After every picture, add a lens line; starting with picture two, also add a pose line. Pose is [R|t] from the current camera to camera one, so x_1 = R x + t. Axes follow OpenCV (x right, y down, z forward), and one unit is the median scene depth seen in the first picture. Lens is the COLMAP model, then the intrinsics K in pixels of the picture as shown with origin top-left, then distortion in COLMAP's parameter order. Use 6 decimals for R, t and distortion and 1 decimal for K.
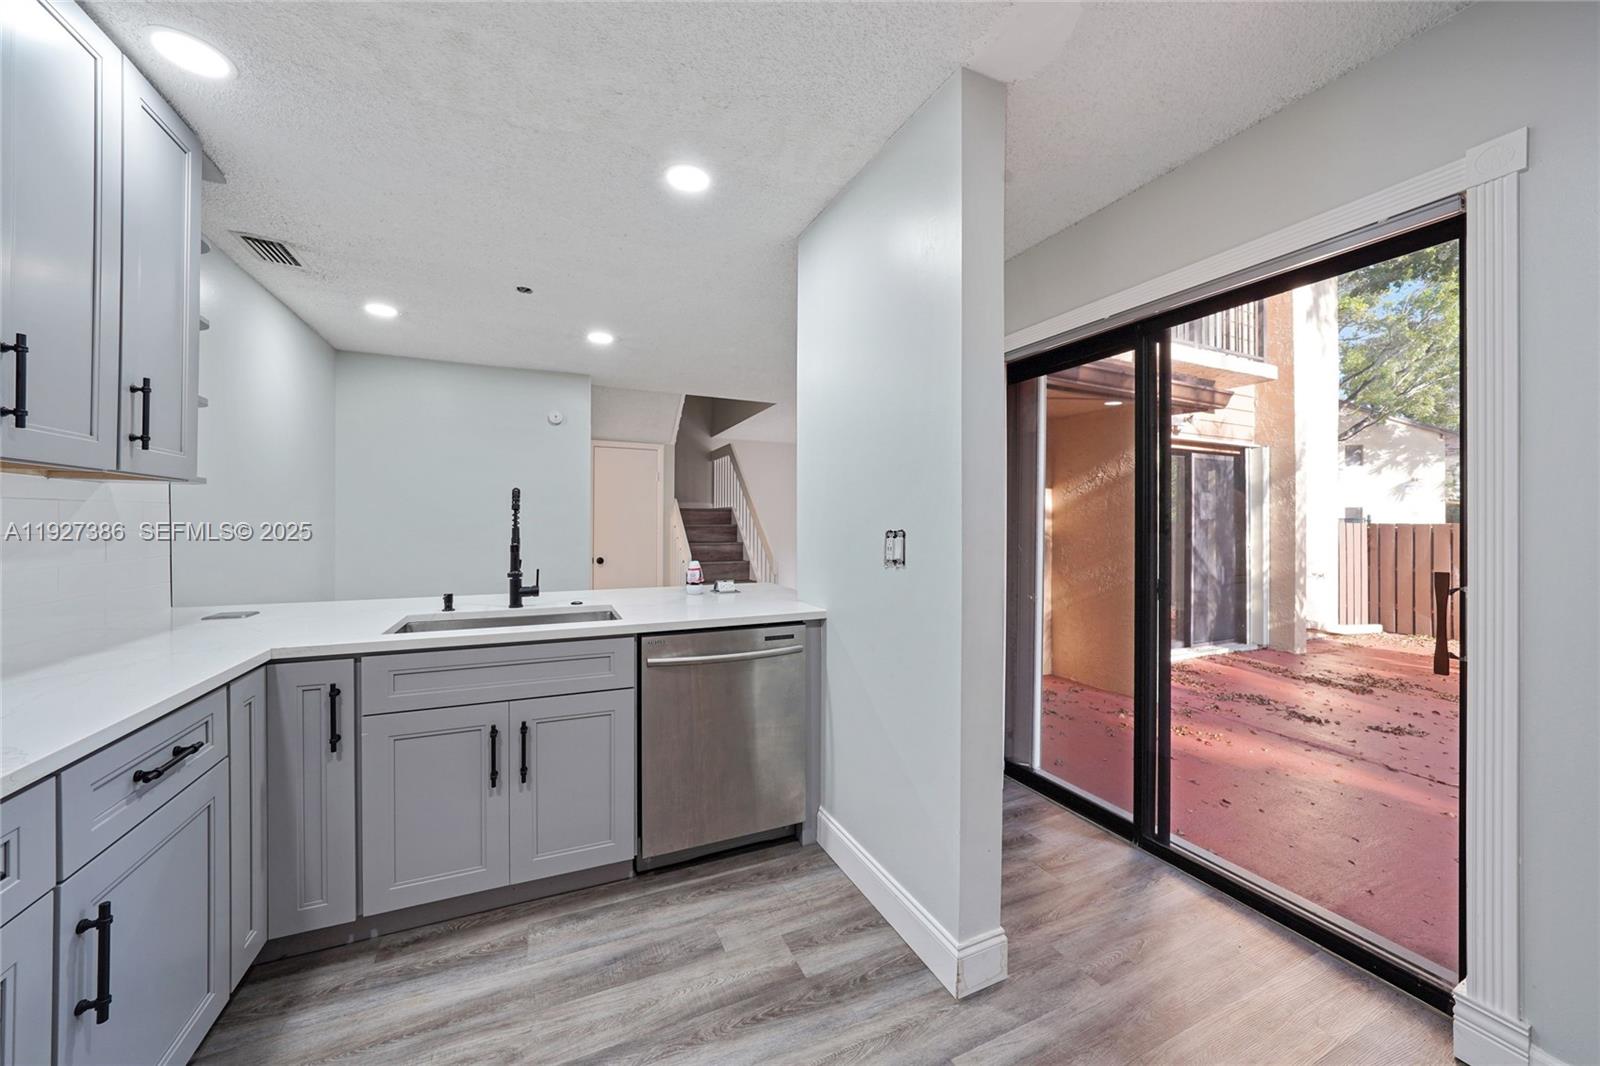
lens RADIAL K [[580.3, 0, 801.7], [0, 580.3, 519.2], [0, 0, 1]] dist [-0.002027, -0.000152]
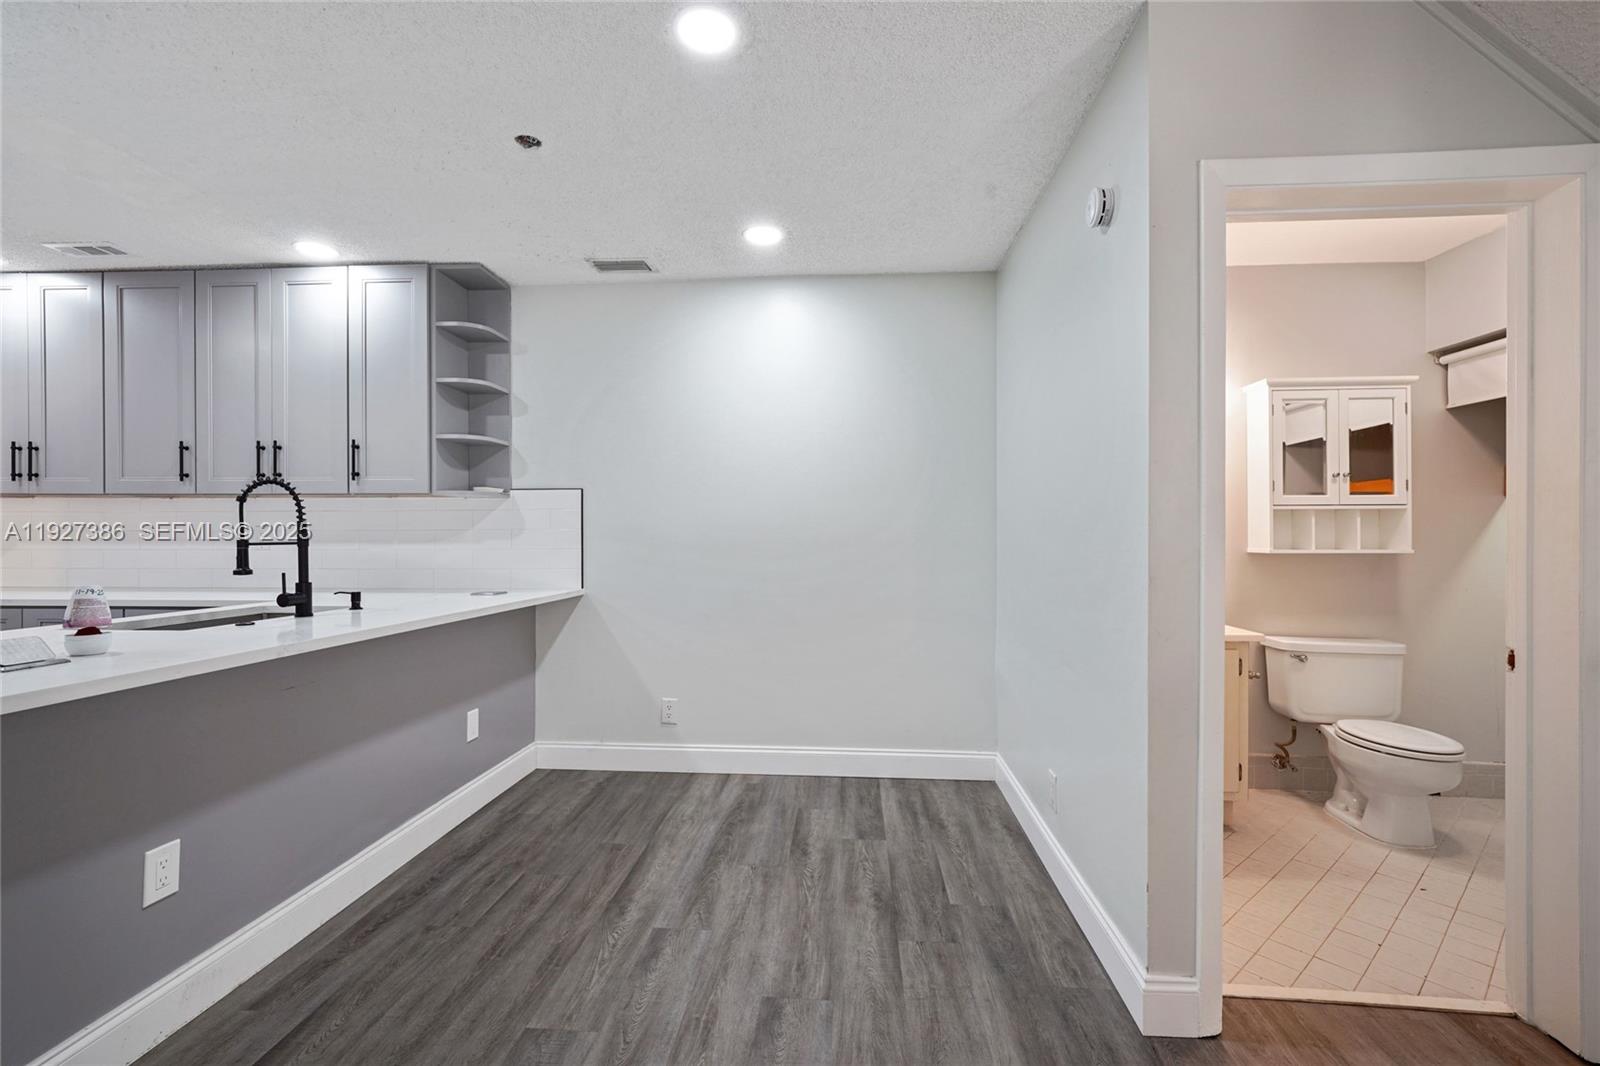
lens RADIAL K [[709.7, 0, 813.1], [0, 709.7, 538.5], [0, 0, 1]] dist [0.010366, 0.000412]
pose [[-0.477614, -0.002112, -0.878567, 0.079473], [0.001161, 0.999995, -0.003036, 0.057517], [0.878569, -0.002470, -0.477609, 2.901586]]
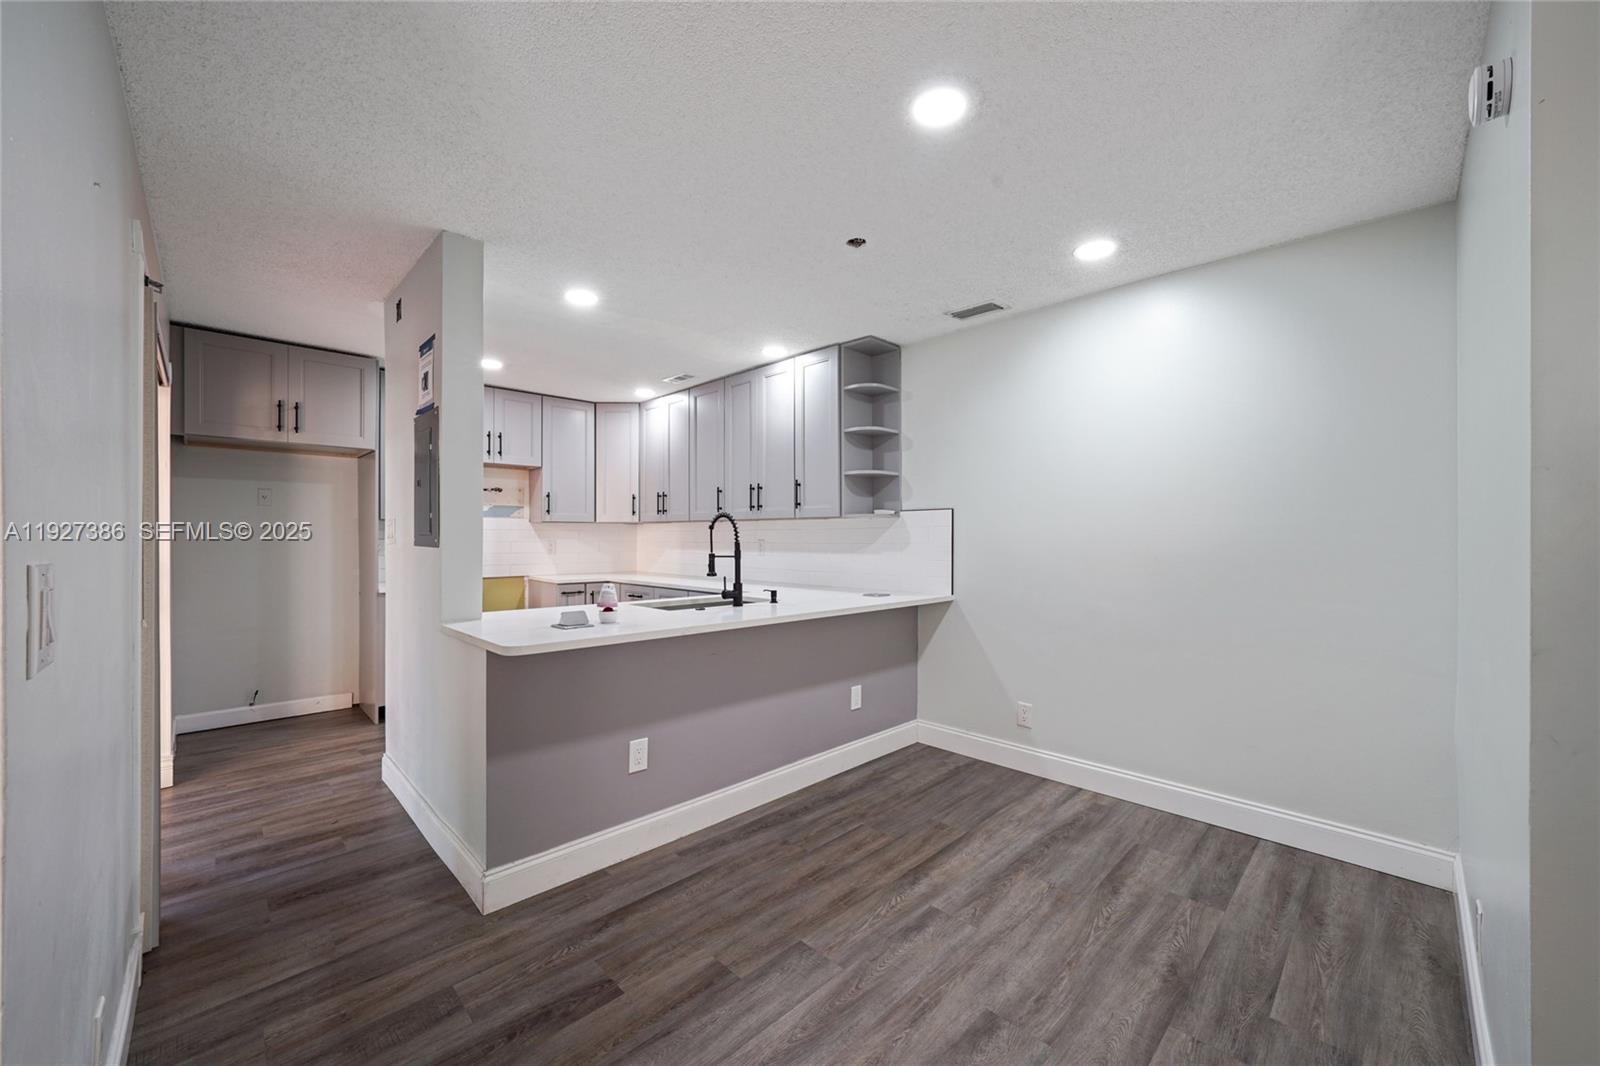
lens RADIAL K [[629.7, 0, 800.0], [0, 629.7, 533.0], [0, 0, 1]] dist [-0.018796, 0.006830]
pose [[-0.939006, -0.007735, -0.343813, -0.211850], [-0.003756, 0.999918, -0.012237, 0.014877], [0.343879, -0.010200, -0.938958, 3.139337]]
